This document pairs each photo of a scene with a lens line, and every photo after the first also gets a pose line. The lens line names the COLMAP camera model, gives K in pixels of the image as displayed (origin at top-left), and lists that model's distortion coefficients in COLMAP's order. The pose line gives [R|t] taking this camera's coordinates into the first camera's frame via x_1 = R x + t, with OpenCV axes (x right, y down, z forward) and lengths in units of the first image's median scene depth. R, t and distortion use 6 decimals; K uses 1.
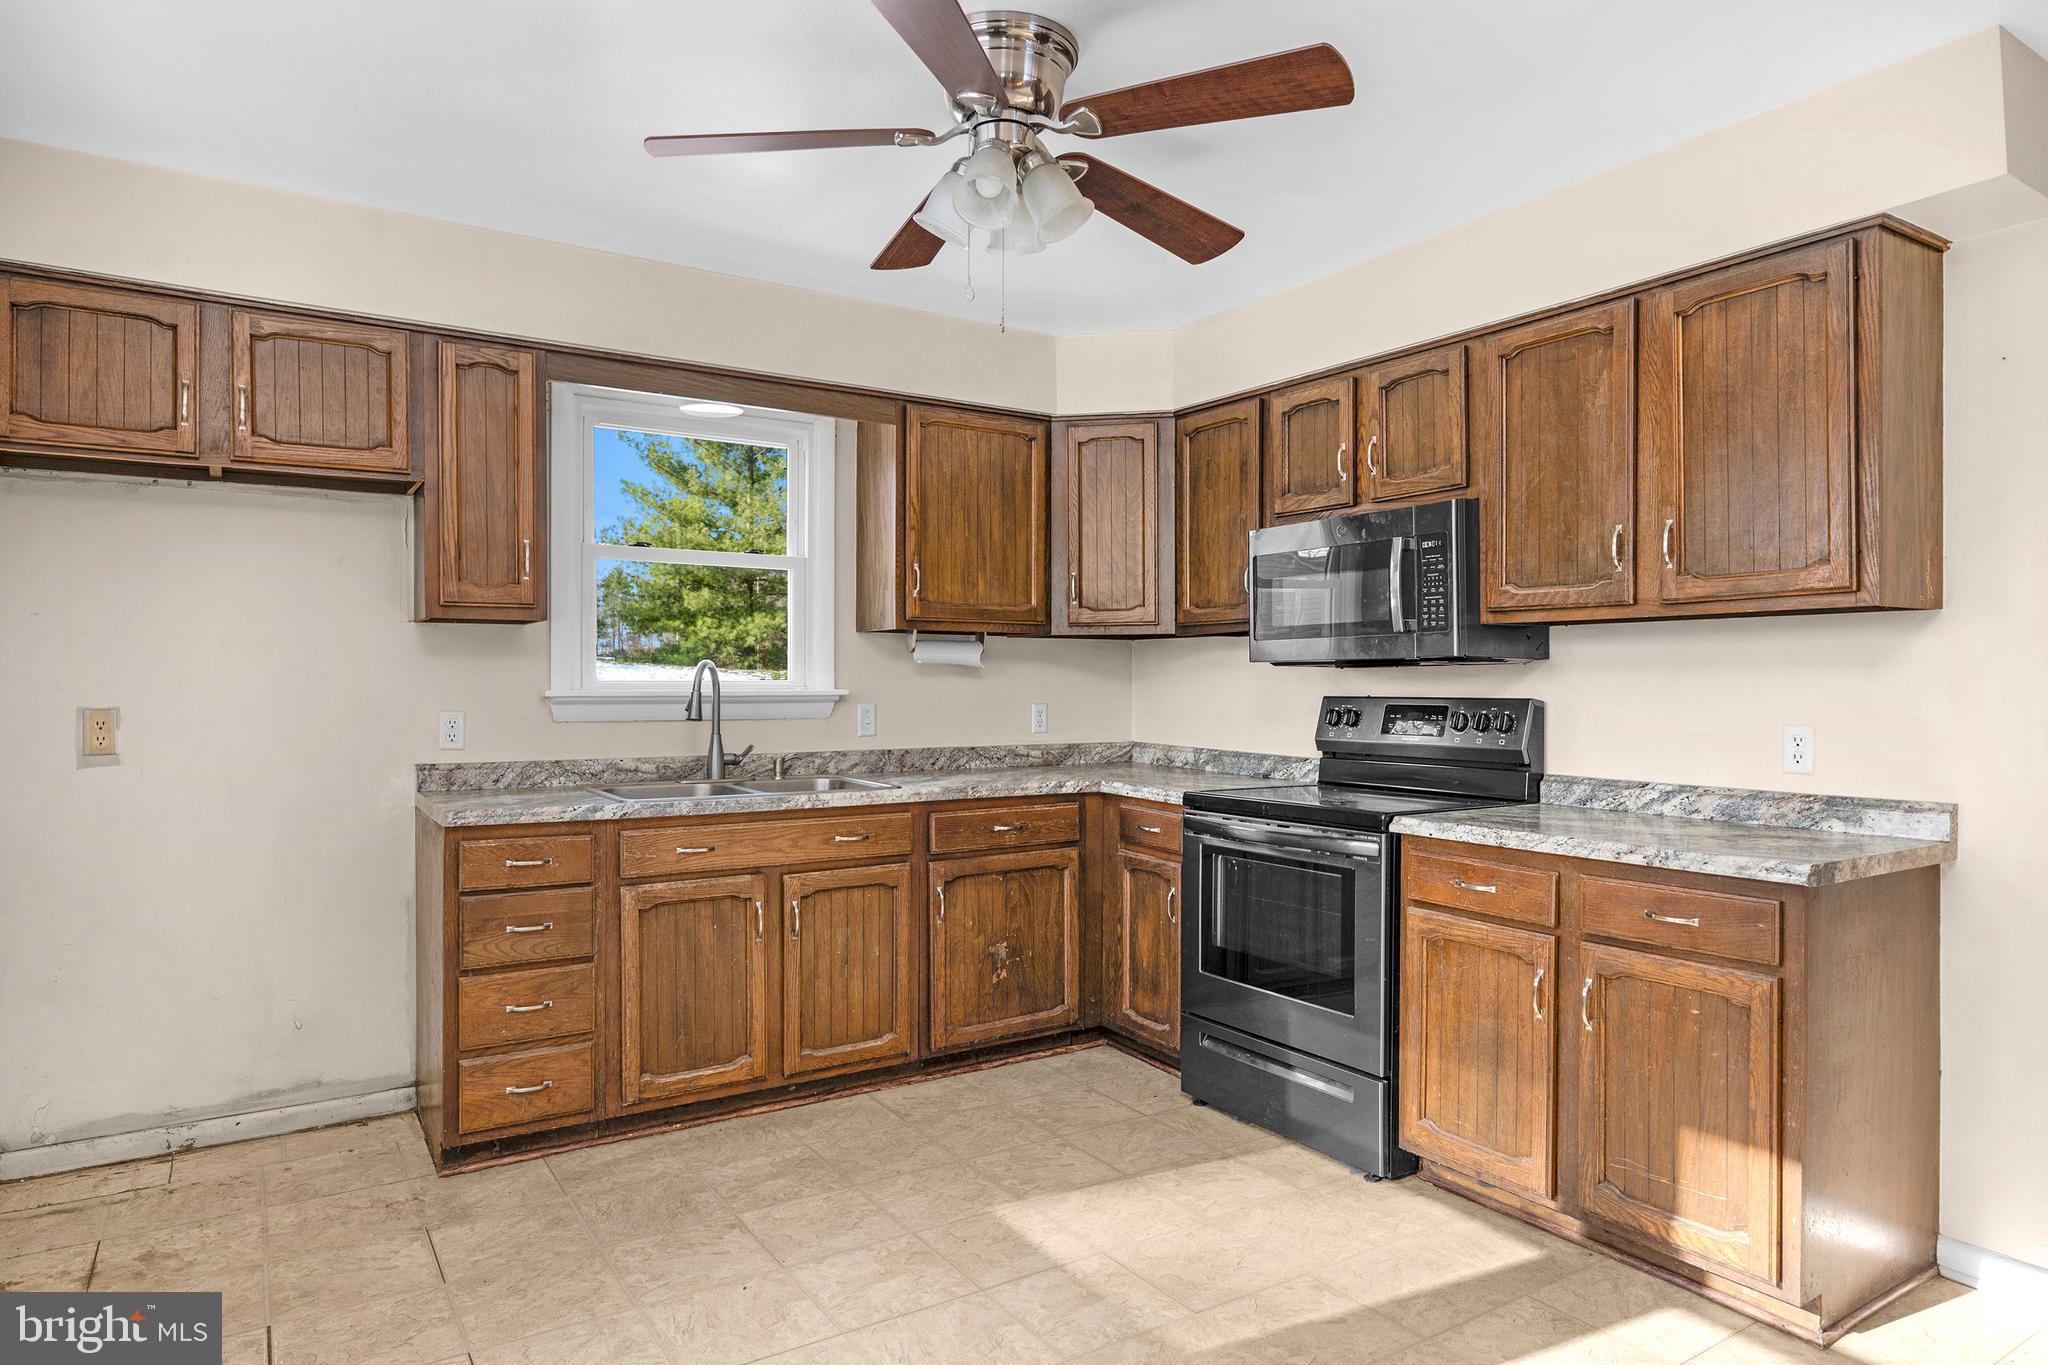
lens RADIAL K [[1217.7, 0, 1024.1], [0, 1217.7, 687.0], [0, 0, 1]] dist [-0.000792, -0.002862]
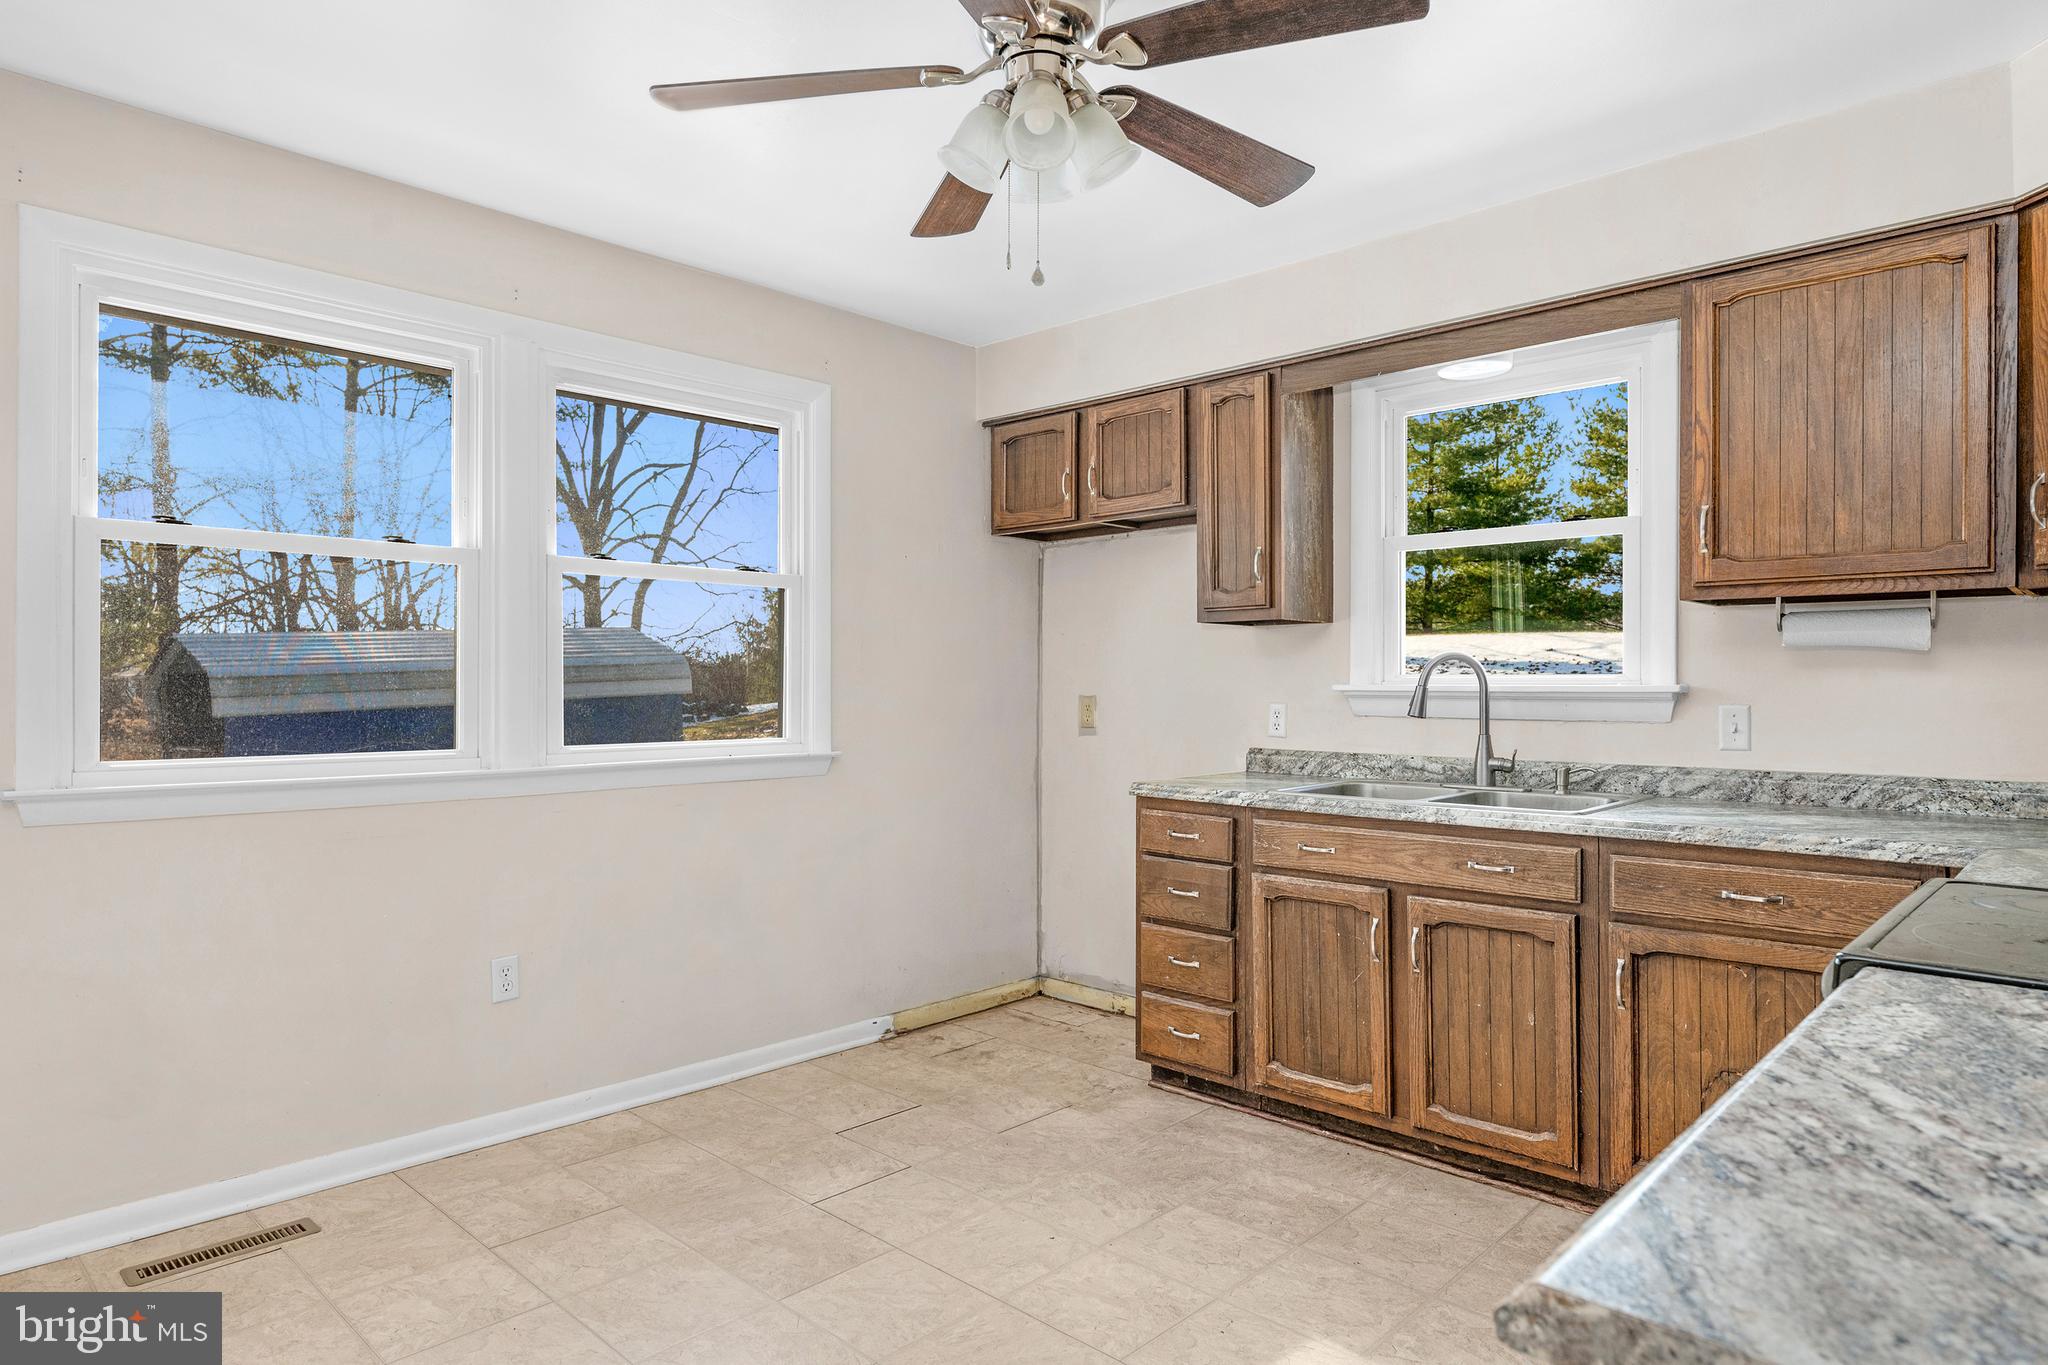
lens RADIAL K [[1217.7, 0, 1056.5], [0, 1217.7, 690.6], [0, 0, 1]] dist [-0.000792, -0.002862]
pose [[0.228219, 0.002007, -0.973608, 0.642776], [-0.006208, 0.999981, 0.000606, 0.009611], [0.973590, 0.005906, 0.228227, 0.598704]]
